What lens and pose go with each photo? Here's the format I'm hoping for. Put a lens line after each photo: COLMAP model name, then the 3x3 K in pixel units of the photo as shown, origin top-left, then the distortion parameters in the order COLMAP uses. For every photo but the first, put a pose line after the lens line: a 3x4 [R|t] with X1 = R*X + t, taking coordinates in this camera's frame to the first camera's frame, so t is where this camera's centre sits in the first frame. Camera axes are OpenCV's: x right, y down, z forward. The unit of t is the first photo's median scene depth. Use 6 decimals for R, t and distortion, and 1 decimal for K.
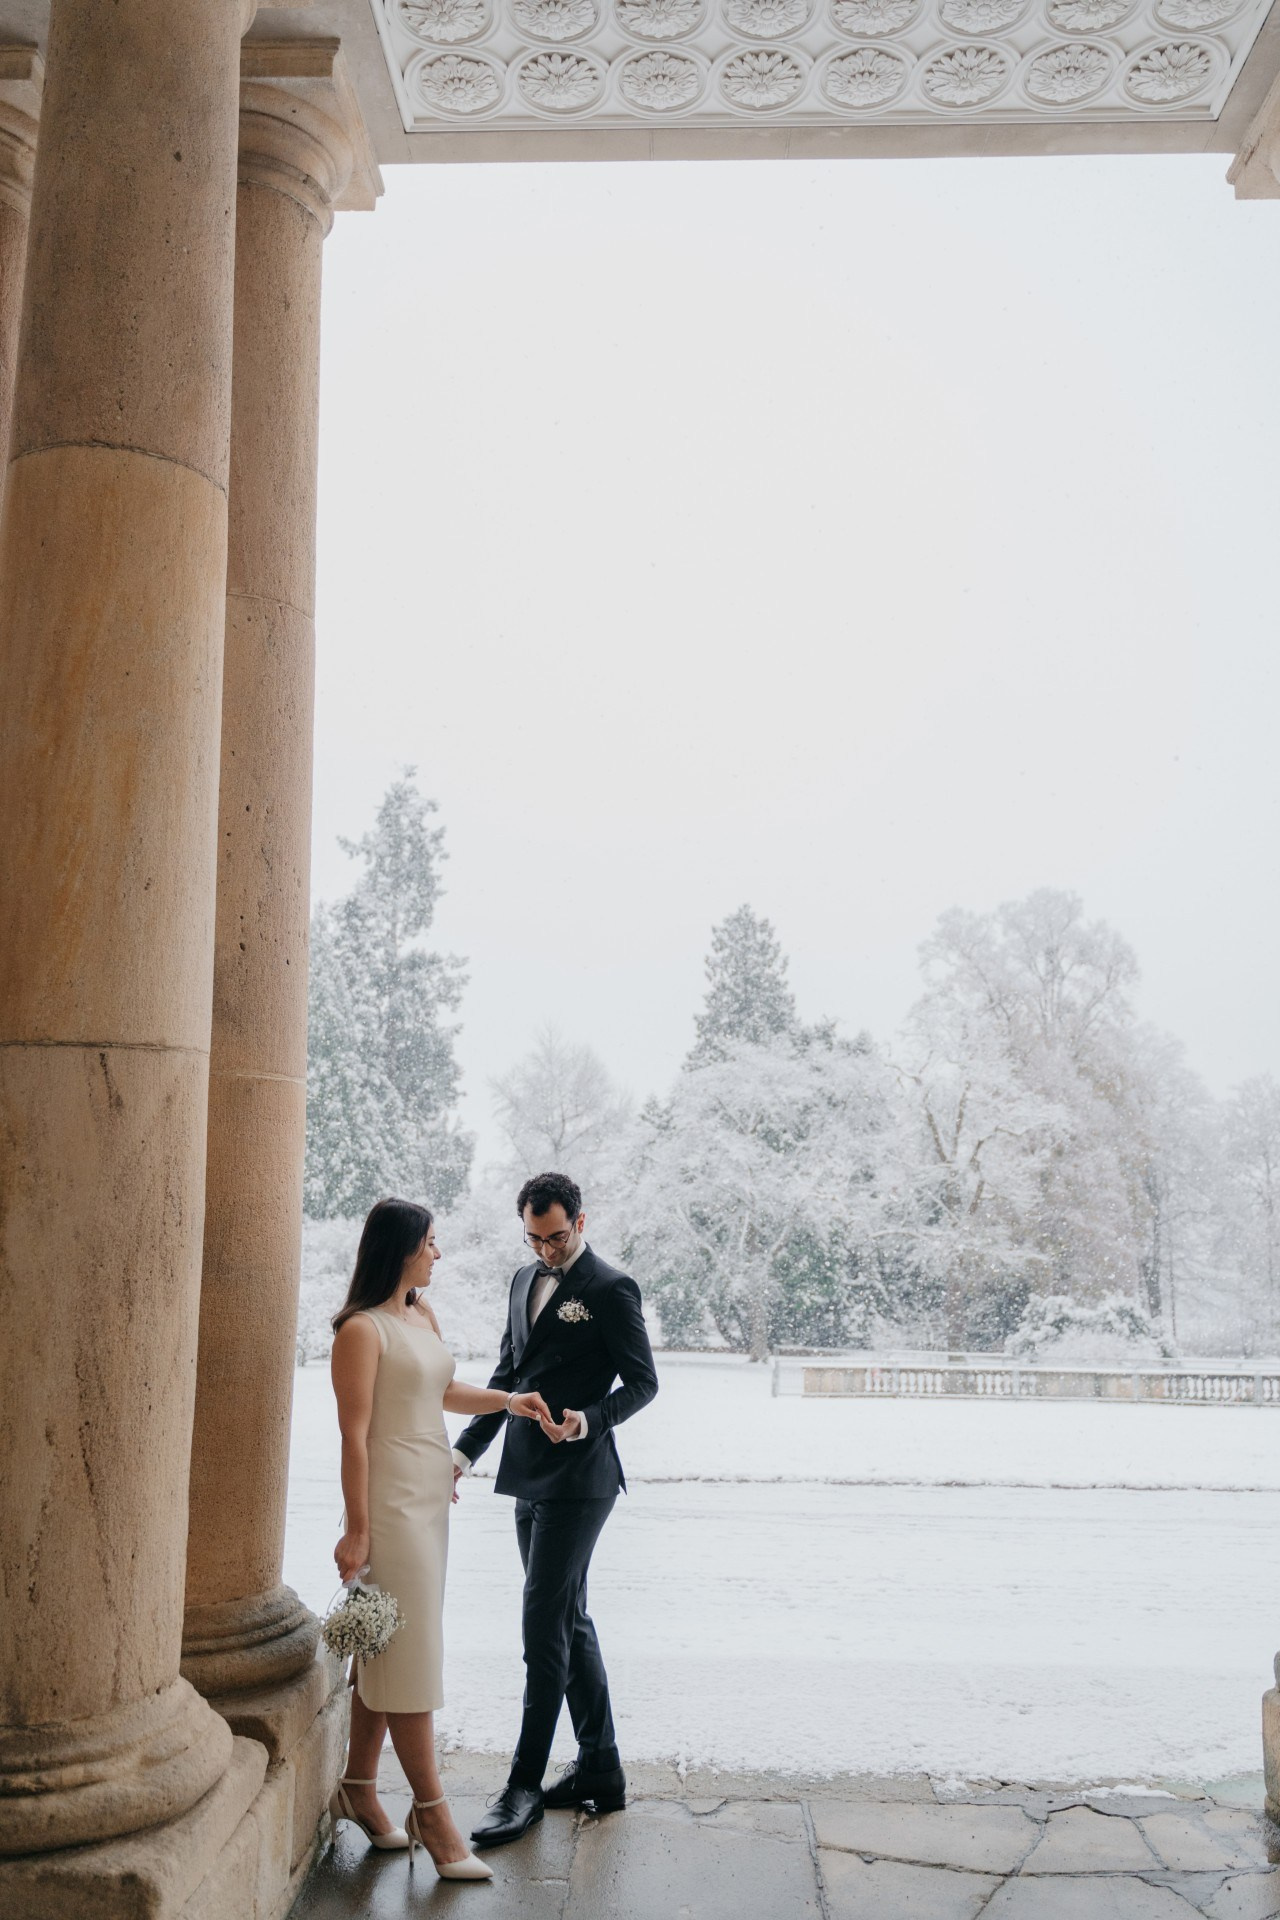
lens RADIAL K [[1586.7, 0, 640.0], [0, 1586.7, 960.0], [0, 0, 1]] dist [0.013438, -0.004334]
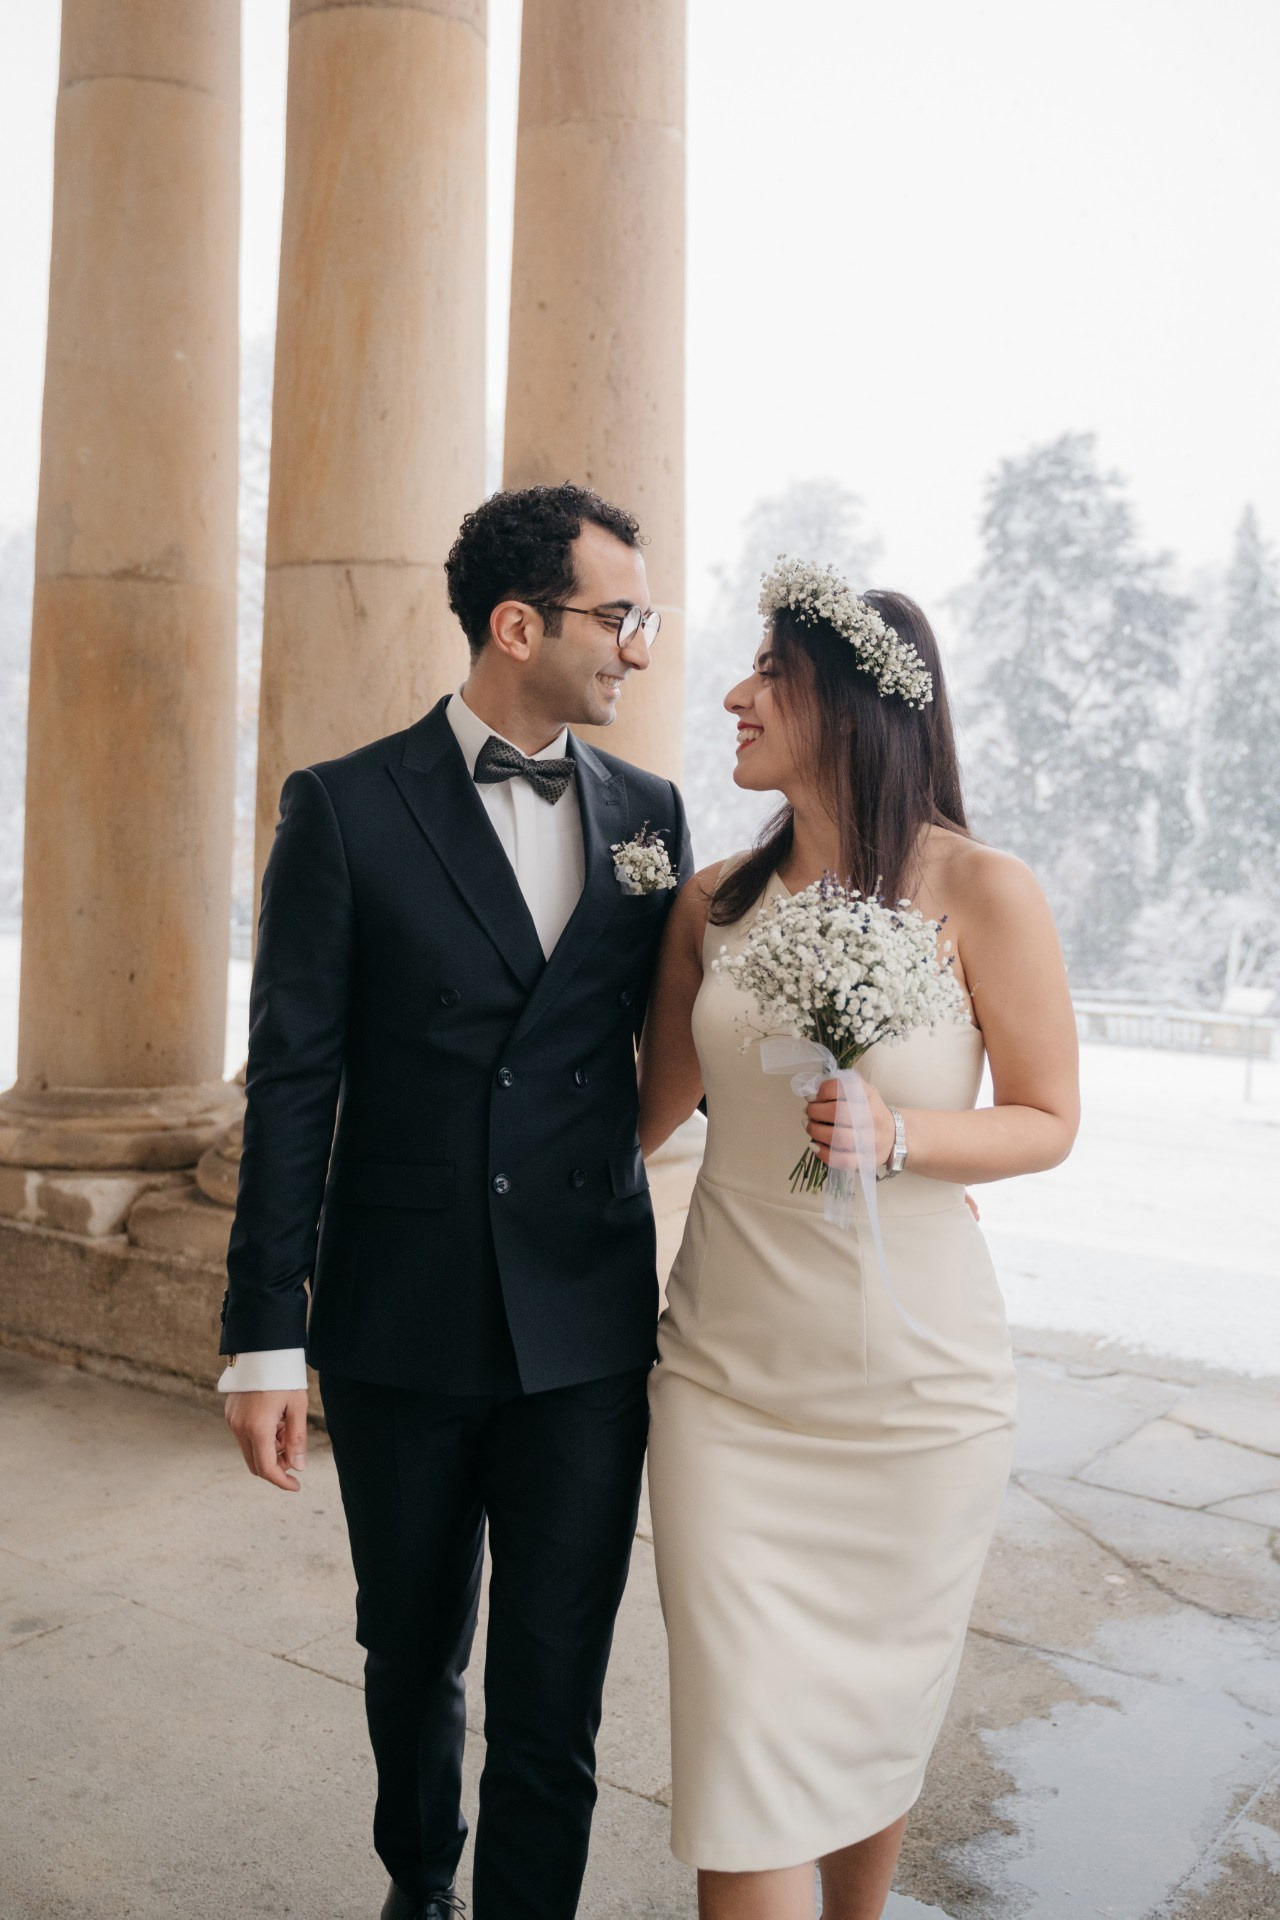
lens RADIAL K [[1952.9, 0, 666.2], [0, 1952.9, 811.3], [0, 0, 1]] dist [0.019166, 0.012921]
pose [[0.841495, 0.013082, -0.540107, 0.446836], [0.057540, 0.991851, 0.113671, 0.062068], [0.537192, -0.126732, 0.833885, -0.045708]]
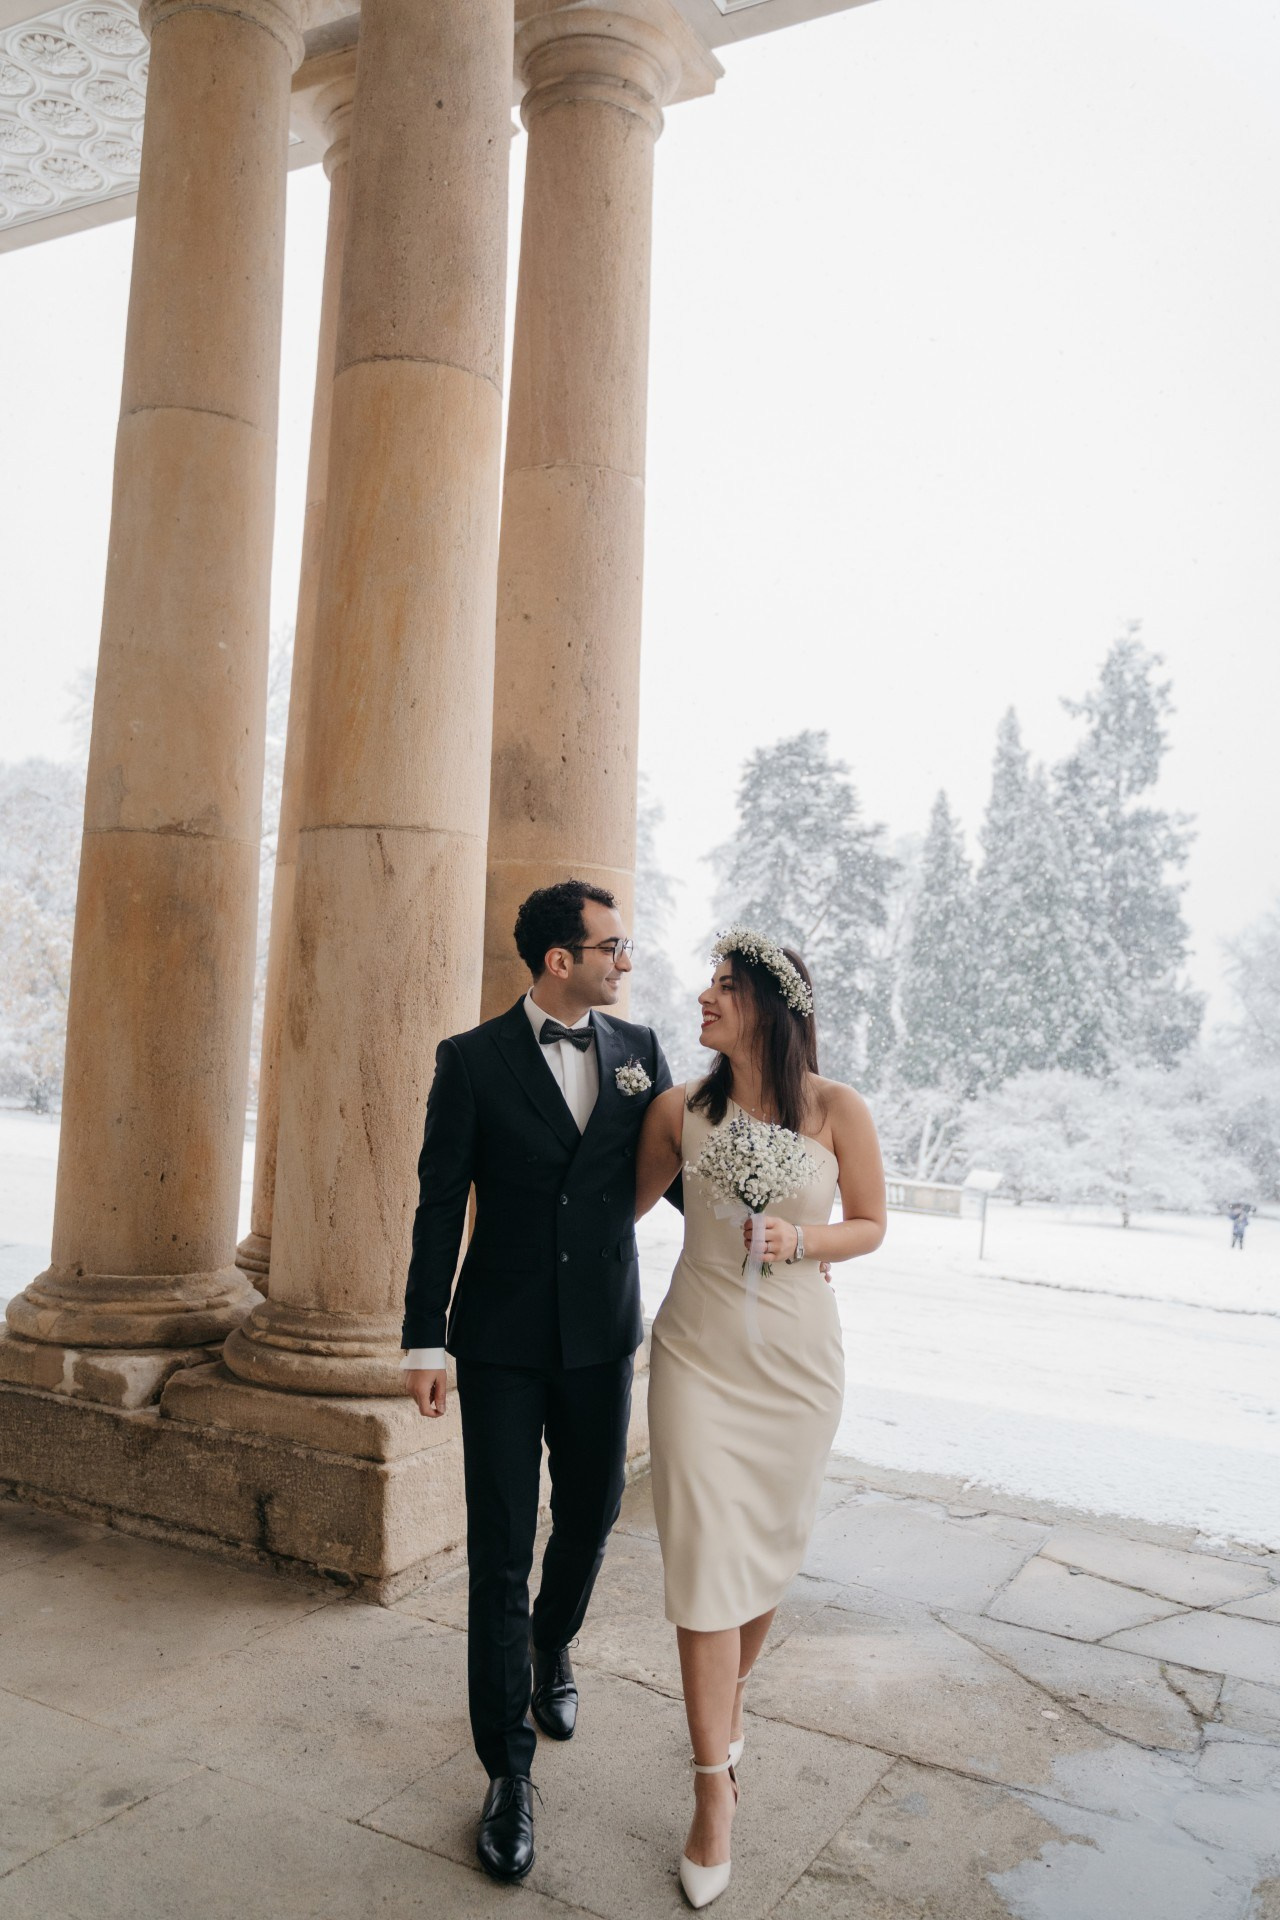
lens RADIAL K [[1527.0, 0, 640.0], [0, 1527.0, 960.0], [0, 0, 1]] dist [0.019518, -0.000205]
pose [[0.892655, 0.014176, -0.450517, 0.316615], [0.025747, 0.996270, 0.082363, 0.047468], [0.450004, -0.085122, 0.888961, -0.031262]]
